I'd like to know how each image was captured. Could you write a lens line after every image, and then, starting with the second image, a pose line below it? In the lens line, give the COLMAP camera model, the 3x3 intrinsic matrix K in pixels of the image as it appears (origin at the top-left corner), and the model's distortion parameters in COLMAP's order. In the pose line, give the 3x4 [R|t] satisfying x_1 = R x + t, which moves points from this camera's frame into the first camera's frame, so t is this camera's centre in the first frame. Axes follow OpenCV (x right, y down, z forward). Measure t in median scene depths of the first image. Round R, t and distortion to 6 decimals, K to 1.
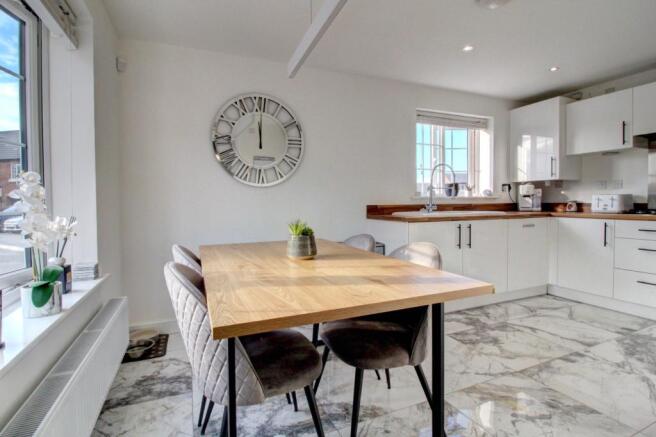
lens RADIAL K [[319.0, 0, 323.6], [0, 319.0, 215.1], [0, 0, 1]] dist [-0.017987, -0.005735]
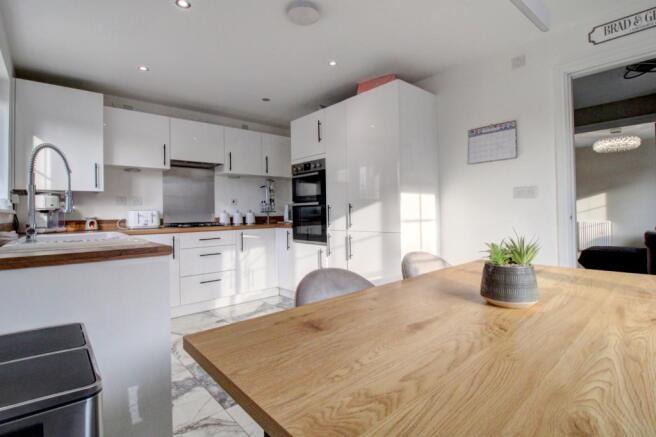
lens RADIAL K [[319.0, 0, 330.3], [0, 319.0, 210.0], [0, 0, 1]] dist [-0.017987, -0.005735]
pose [[-0.329015, 0.025783, 0.943973, -0.298421], [0.062616, 0.998023, -0.005435, -0.027187], [-0.942246, 0.057320, -0.329979, 0.866022]]
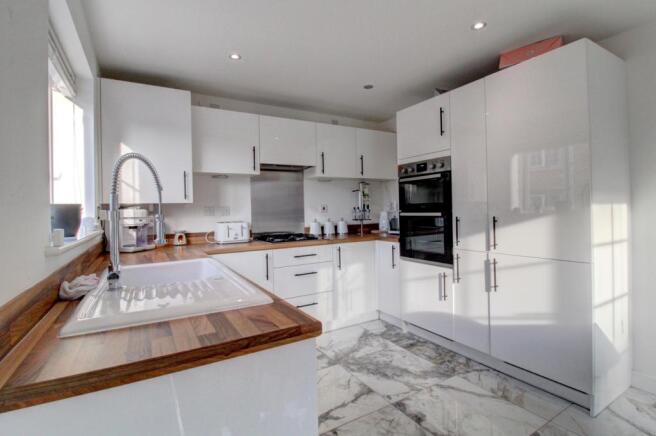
lens RADIAL K [[319.0, 0, 327.1], [0, 319.0, 209.7], [0, 0, 1]] dist [-0.017987, -0.005735]
pose [[-0.143484, 0.014436, 0.989547, -0.040874], [0.066855, 0.997751, -0.004862, -0.090031], [-0.987392, 0.065459, -0.144126, 0.972292]]
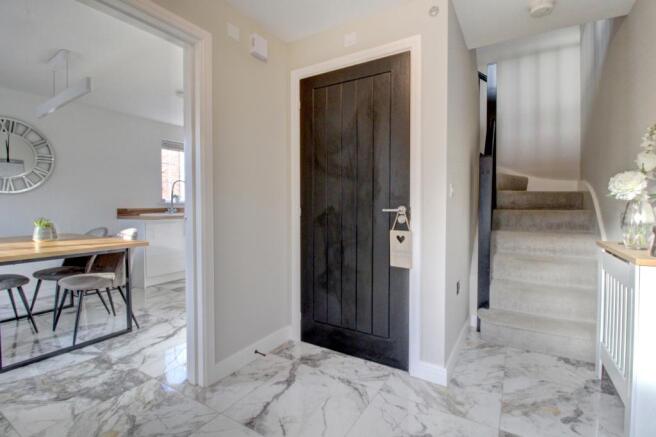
lens RADIAL K [[319.0, 0, 343.3], [0, 319.0, 212.0], [0, 0, 1]] dist [-0.017987, -0.005735]
pose [[0.802680, -0.009646, 0.596332, 0.113671], [0.026286, 0.999470, -0.019214, 0.035159], [-0.595830, 0.031098, 0.802508, -0.648593]]
